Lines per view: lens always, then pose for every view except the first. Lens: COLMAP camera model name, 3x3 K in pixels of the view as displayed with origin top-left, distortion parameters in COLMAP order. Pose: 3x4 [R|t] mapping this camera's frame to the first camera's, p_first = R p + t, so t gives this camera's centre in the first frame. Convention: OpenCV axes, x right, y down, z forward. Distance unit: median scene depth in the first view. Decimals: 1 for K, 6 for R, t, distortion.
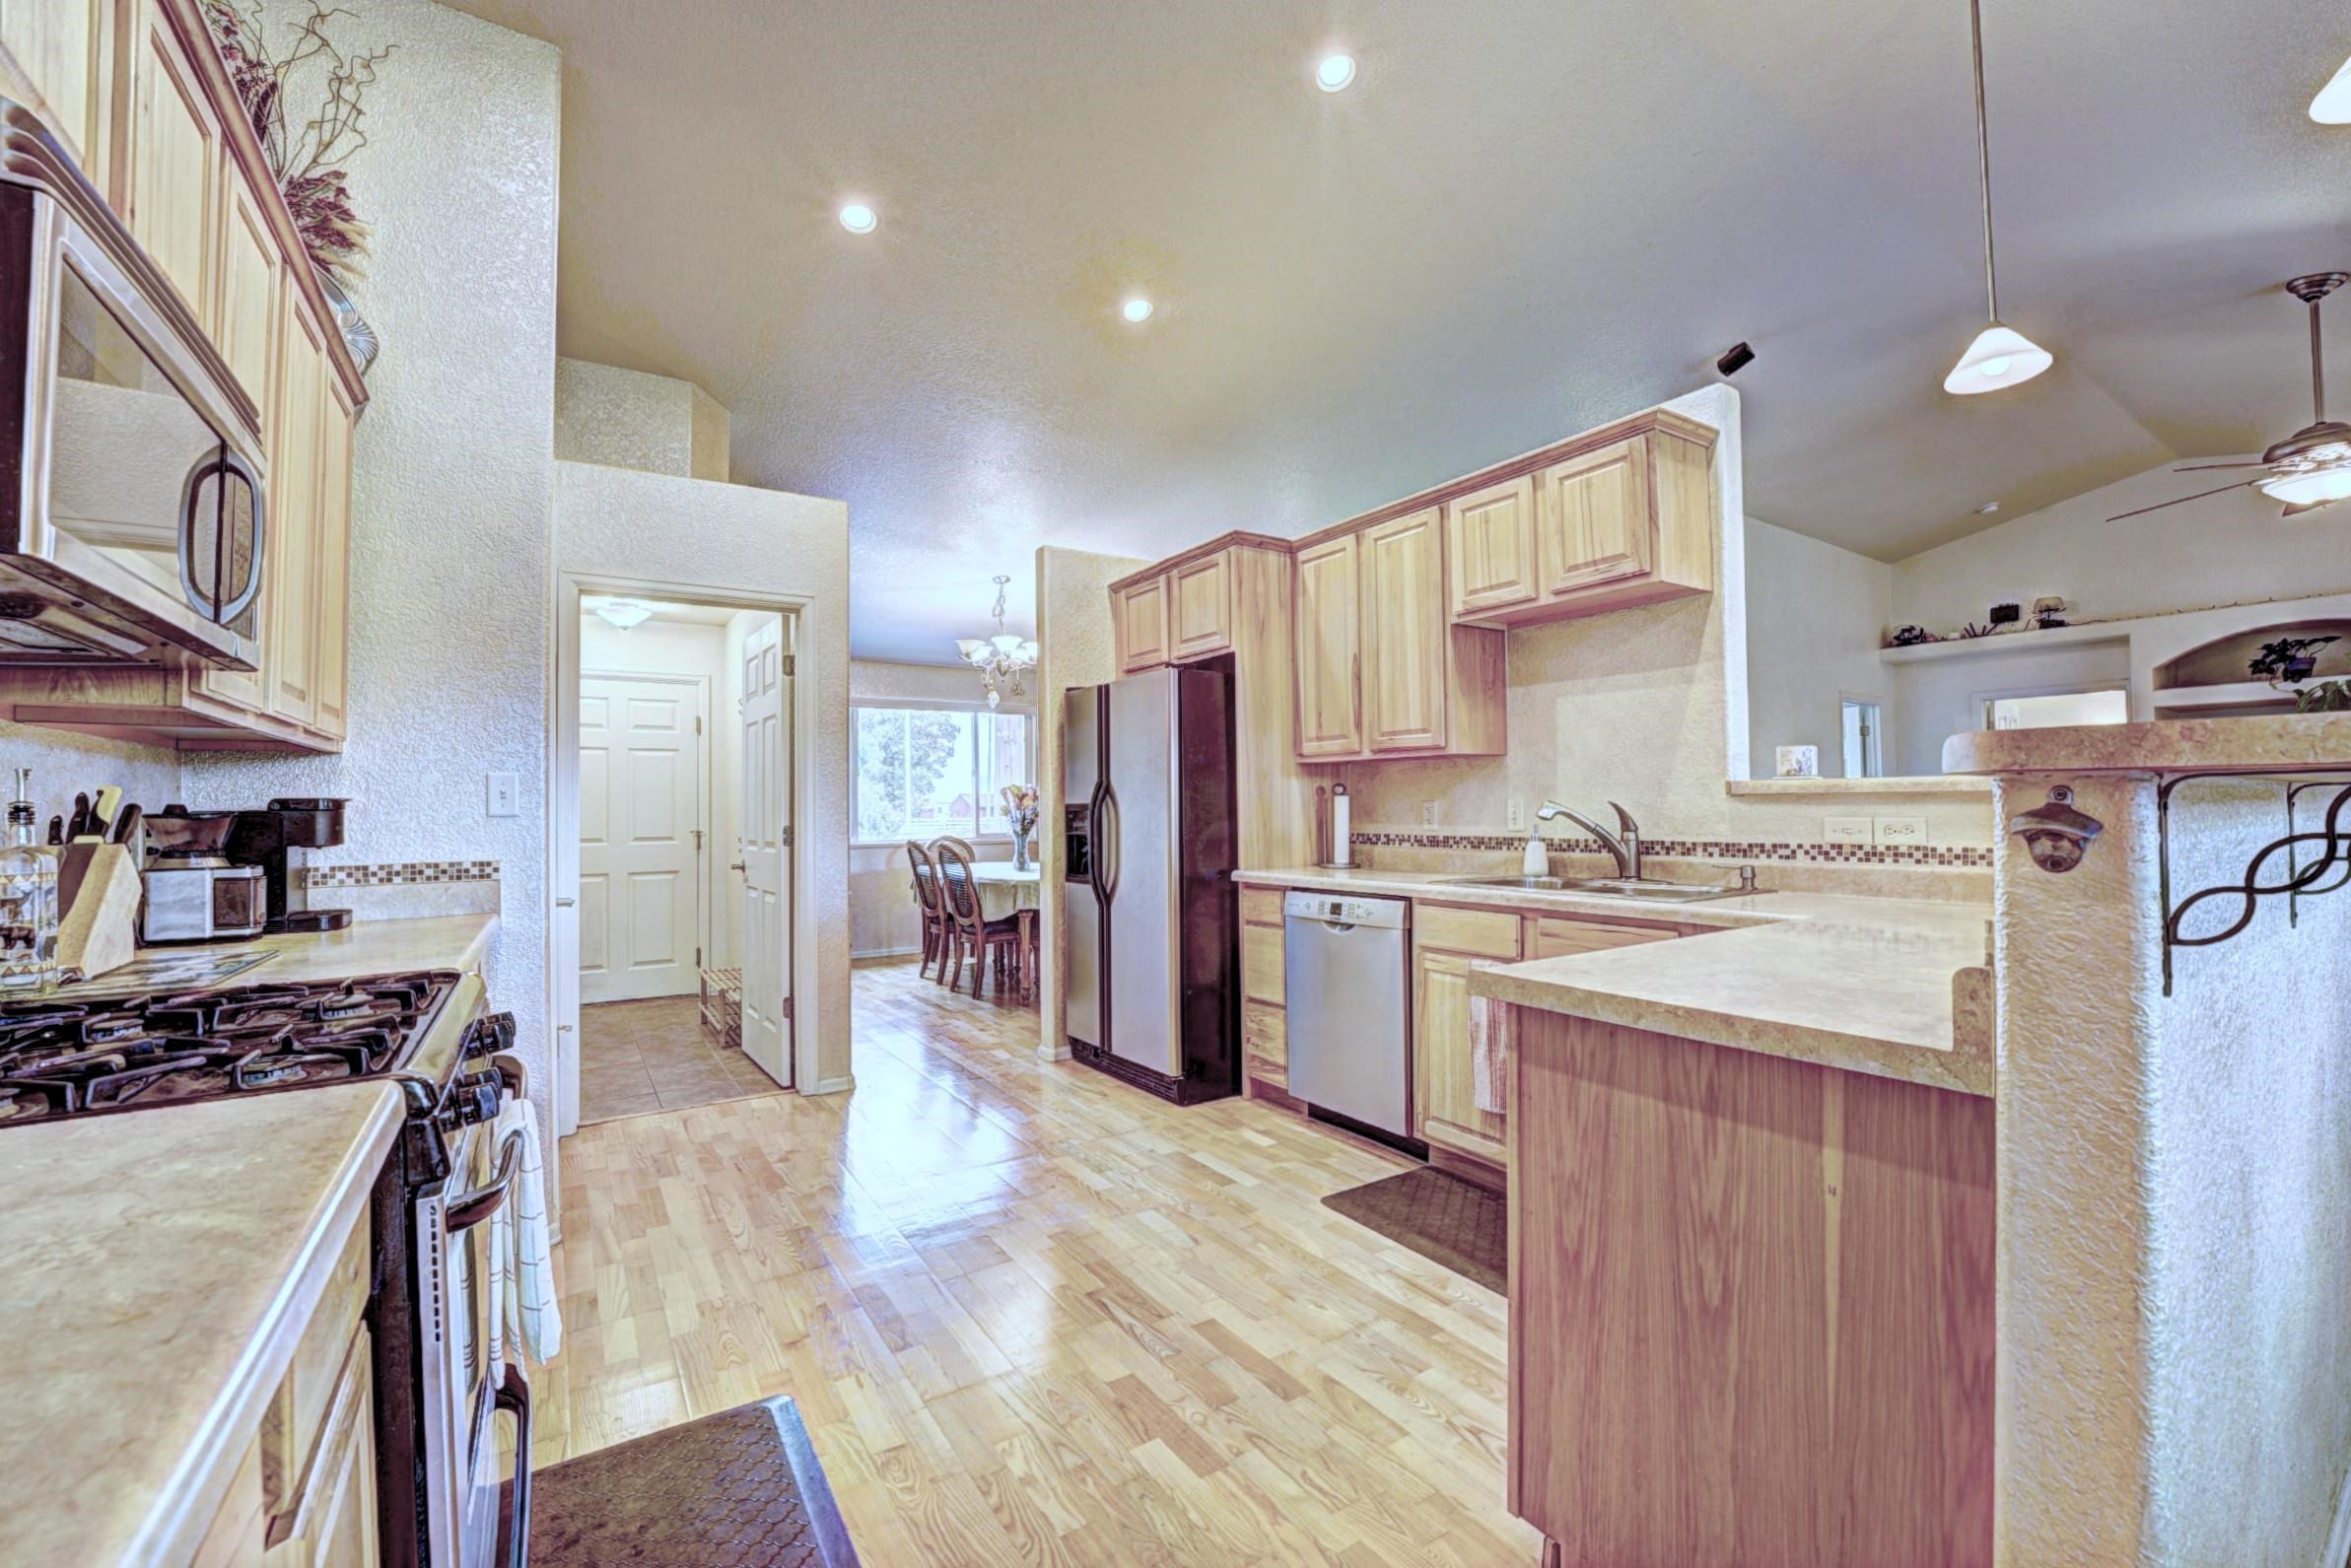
lens RADIAL K [[964.9, 0, 1171.2], [0, 964.9, 785.9], [0, 0, 1]] dist [-0.016291, -0.000221]
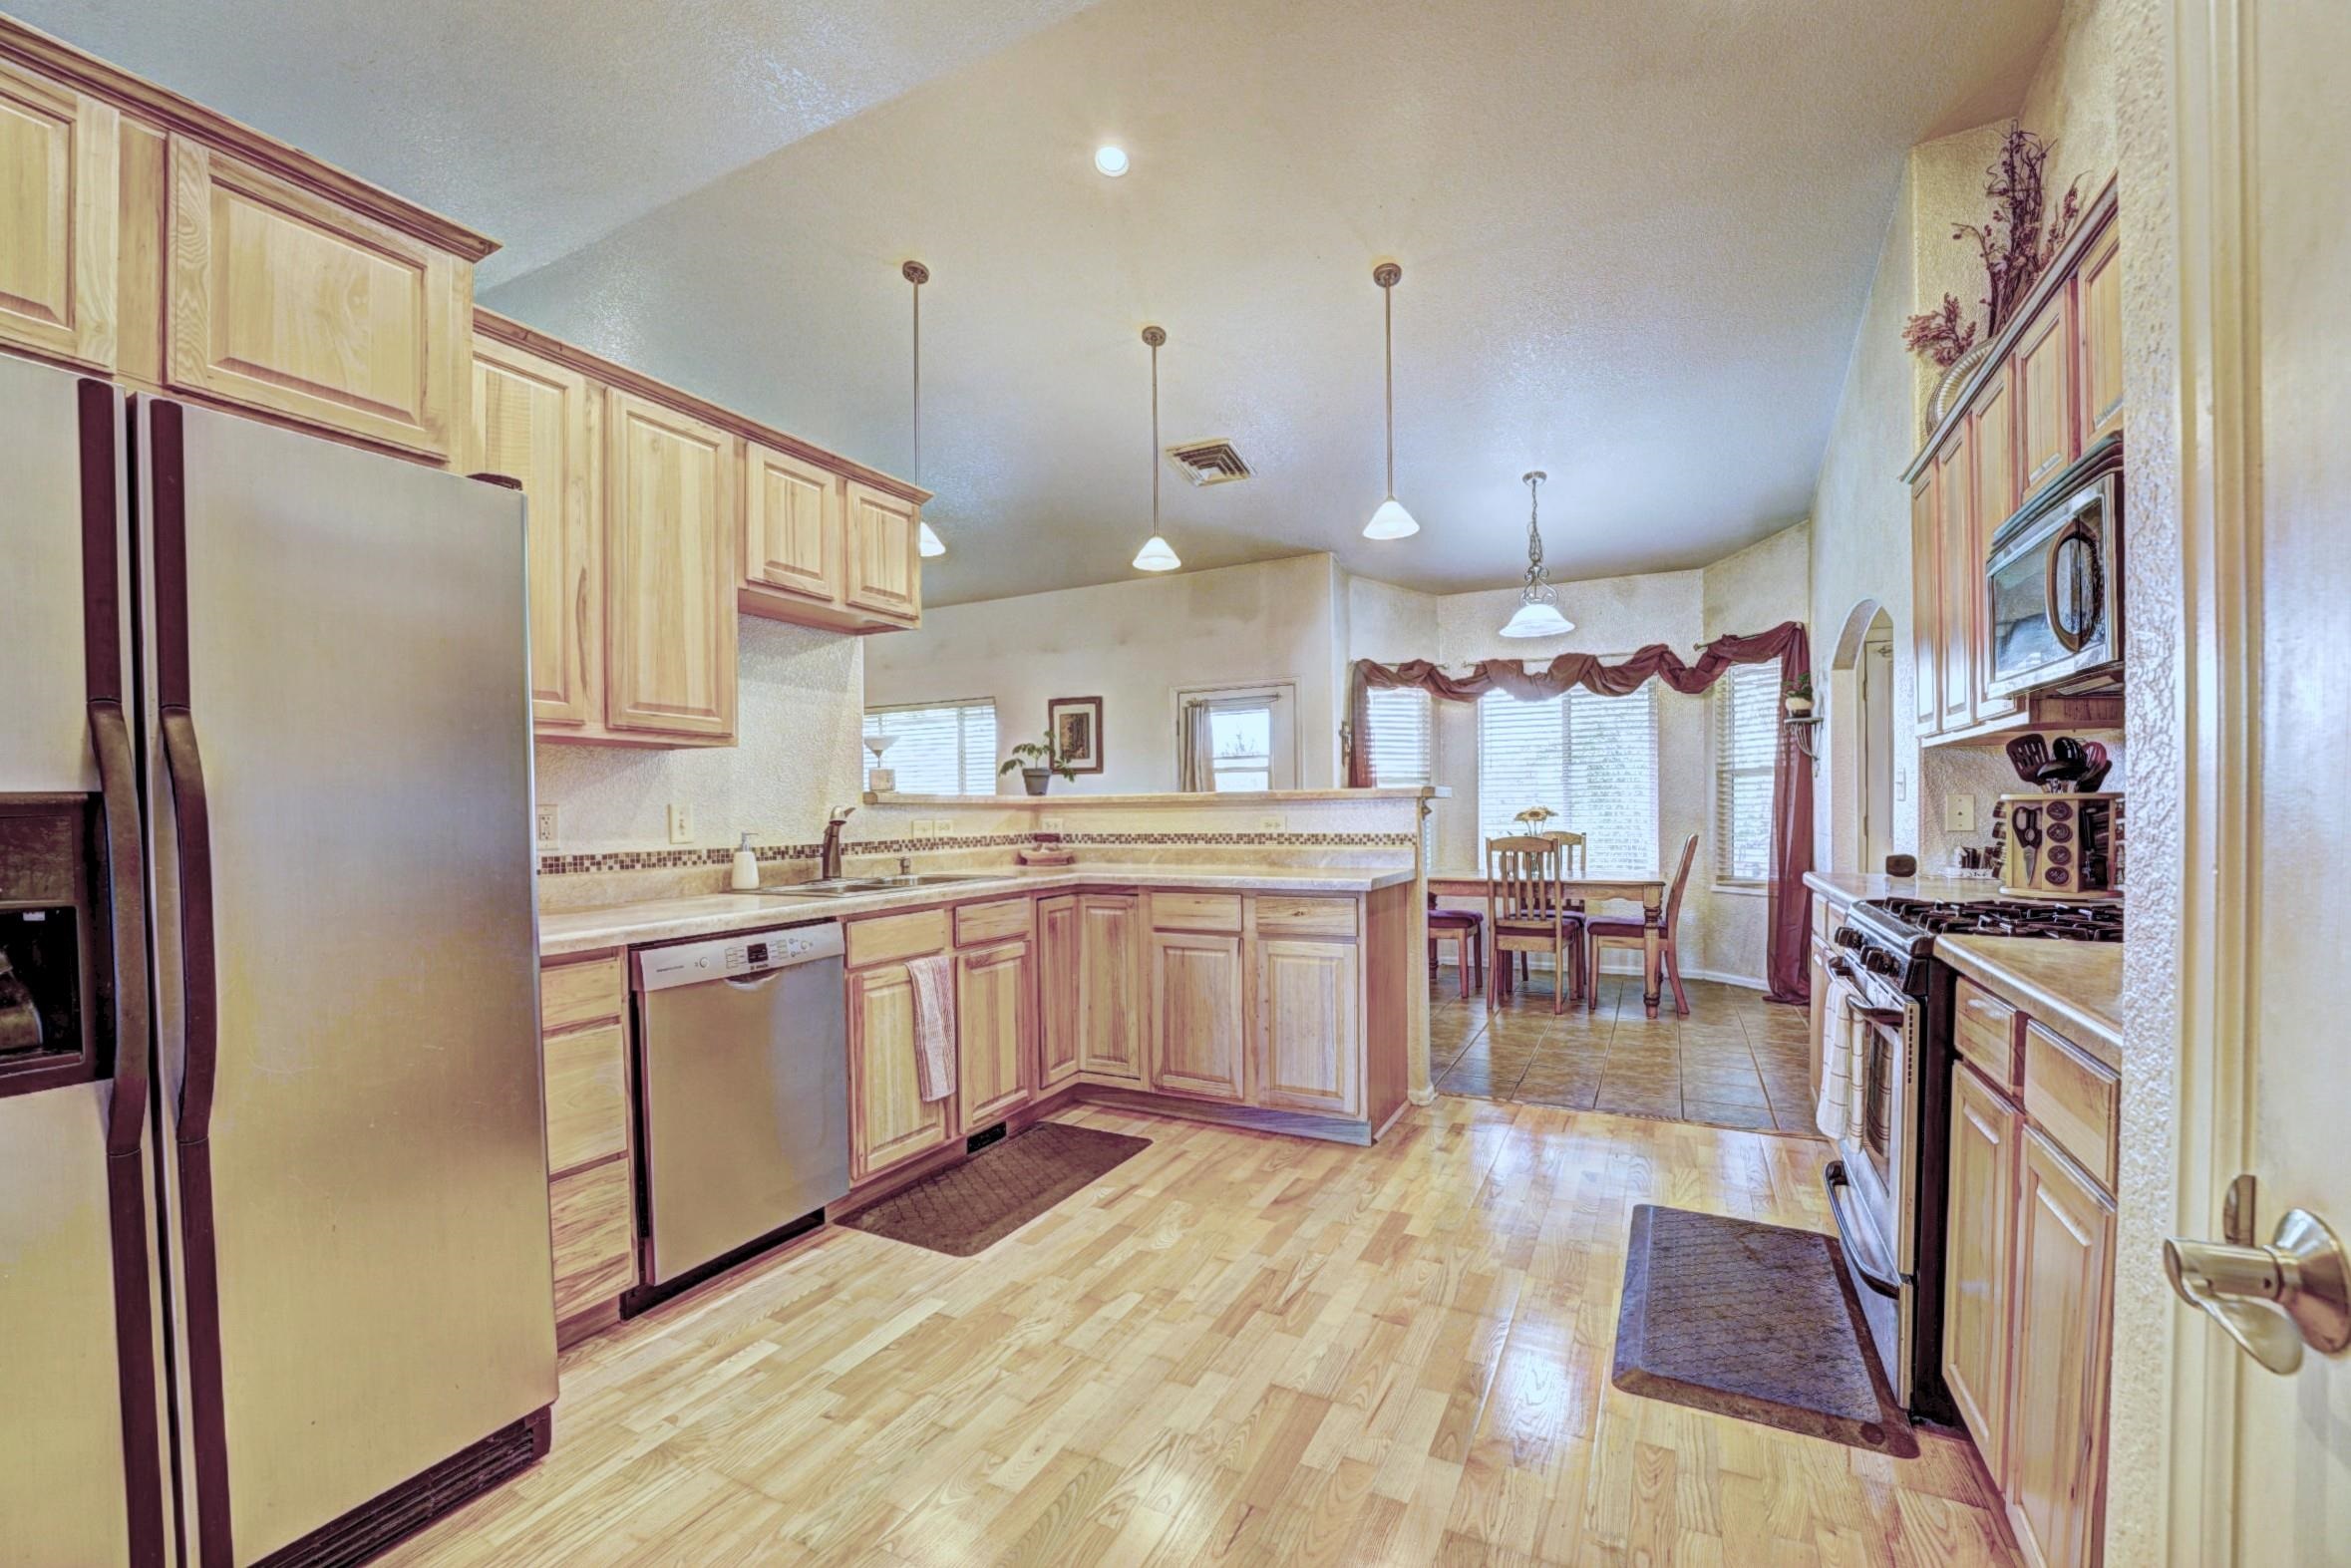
lens RADIAL K [[964.9, 0, 1171.3], [0, 964.9, 818.9], [0, 0, 1]] dist [-0.016291, -0.000221]
pose [[-0.488636, 0.007044, 0.872459, -0.553093], [-0.003710, 0.999942, -0.010151, 0.031864], [-0.872480, -0.008196, -0.488582, 0.997644]]
